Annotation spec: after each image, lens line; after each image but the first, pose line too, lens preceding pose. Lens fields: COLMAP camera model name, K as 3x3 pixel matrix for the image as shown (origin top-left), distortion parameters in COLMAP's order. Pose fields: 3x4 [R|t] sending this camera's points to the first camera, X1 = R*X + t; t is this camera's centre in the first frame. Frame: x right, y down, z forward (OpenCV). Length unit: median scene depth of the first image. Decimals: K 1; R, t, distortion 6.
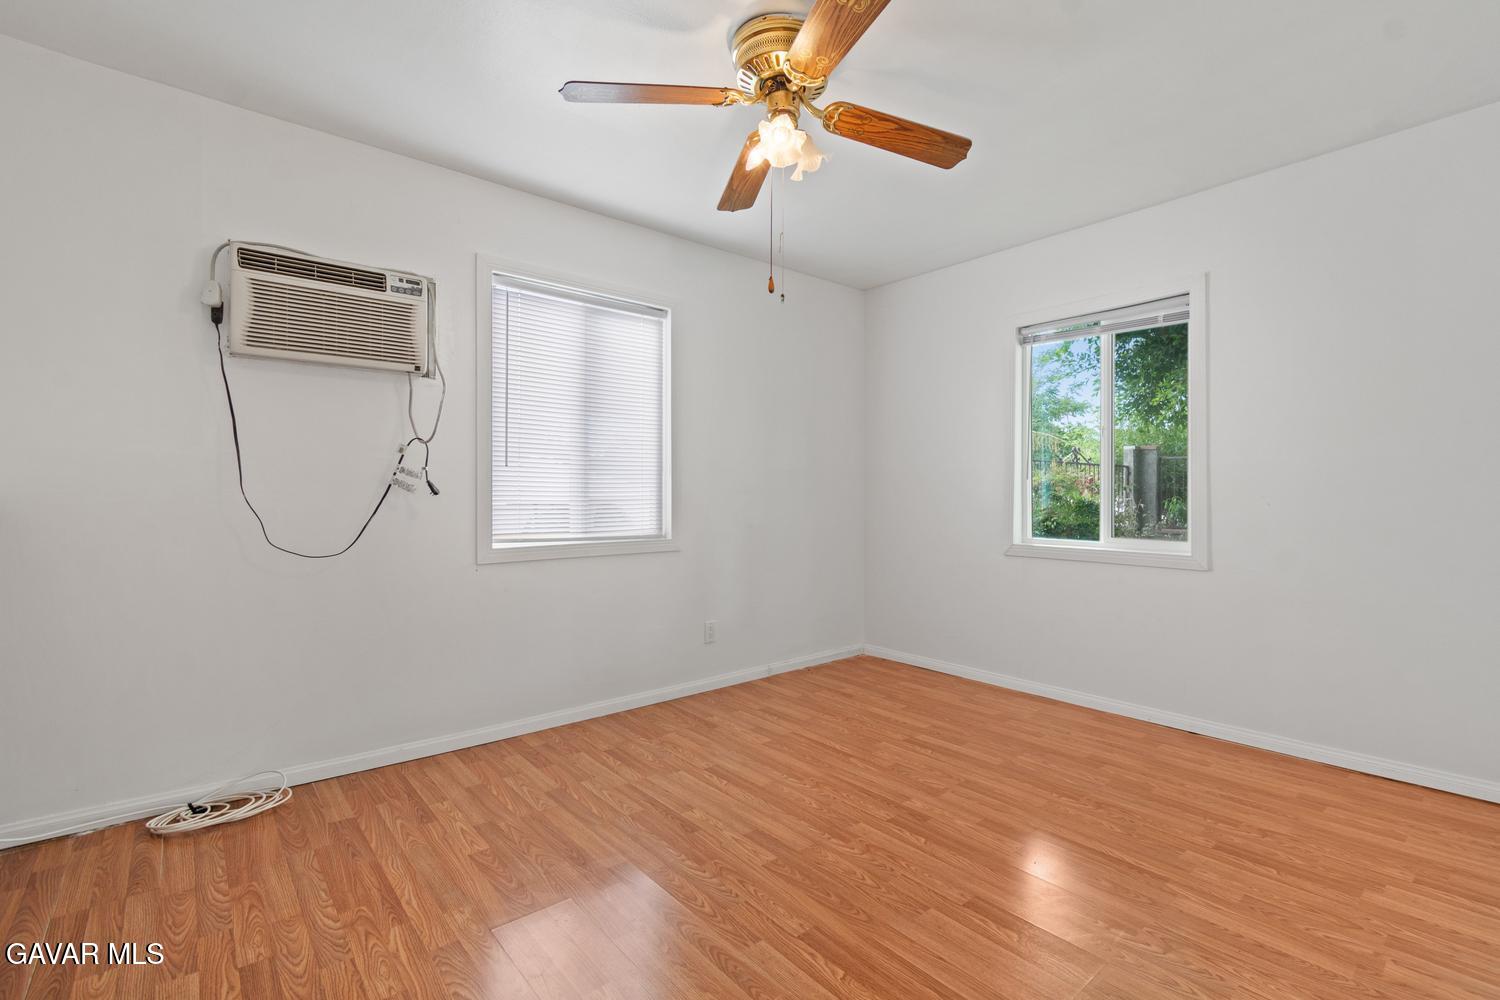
lens RADIAL K [[681.9, 0, 795.0], [0, 681.9, 491.8], [0, 0, 1]] dist [0.000214, -0.003449]
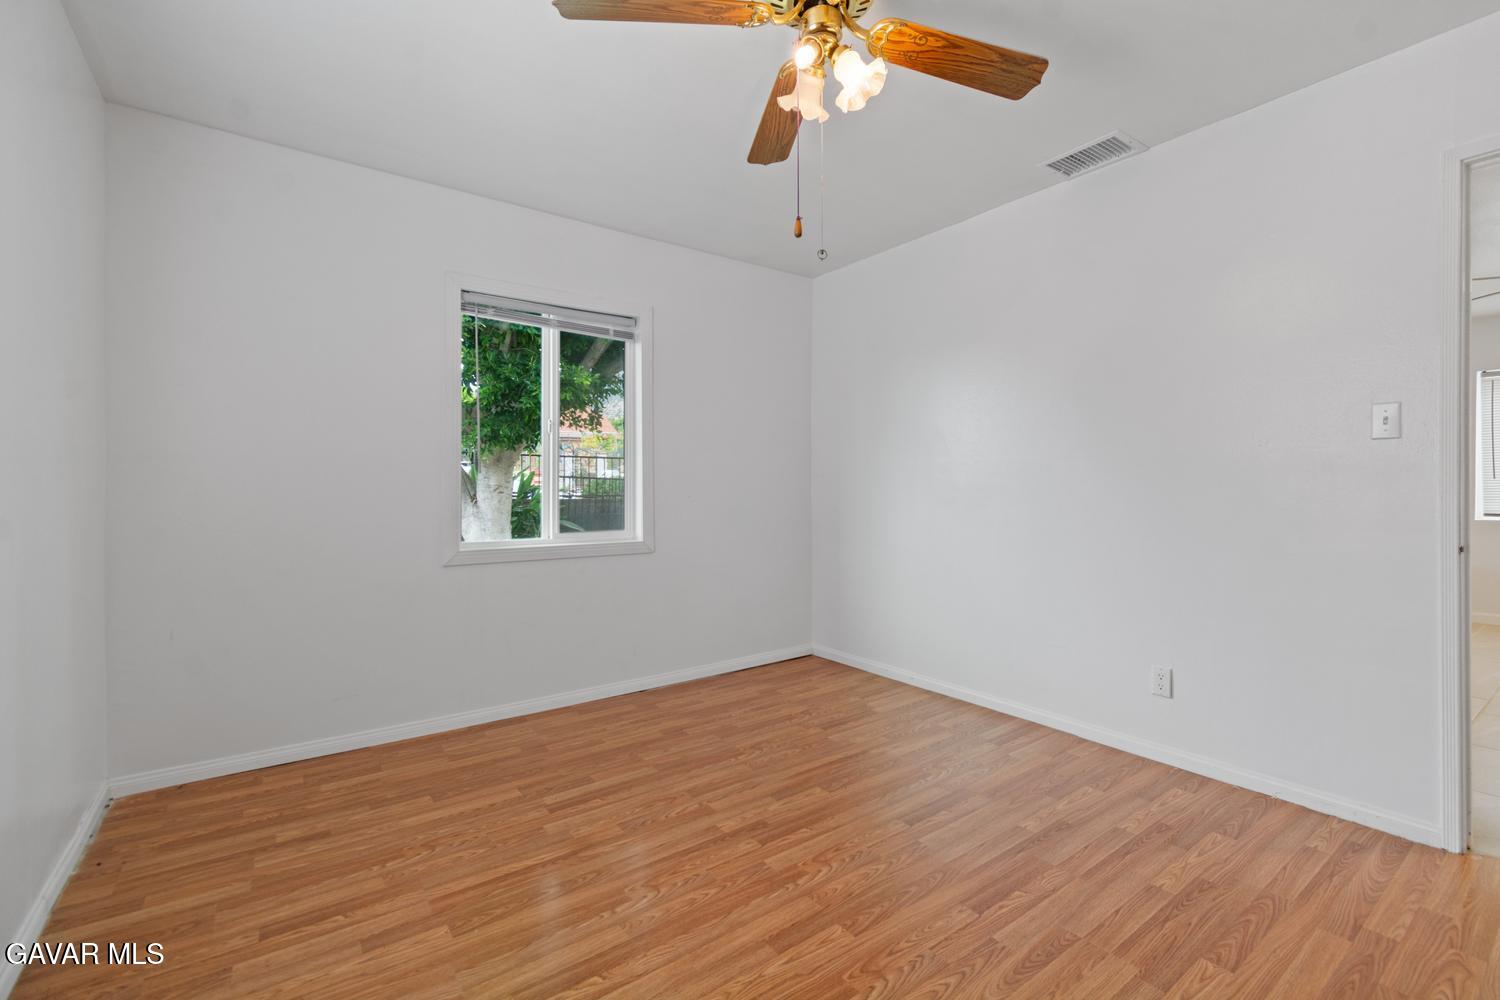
lens RADIAL K [[681.9, 0, 795.0], [0, 681.9, 491.8], [0, 0, 1]] dist [0.000214, -0.003449]
pose [[0.050097, -0.006937, 0.998720, -0.618756], [0.003376, 0.999971, 0.006777, 0.004827], [-0.998739, 0.003032, 0.050119, 0.734021]]
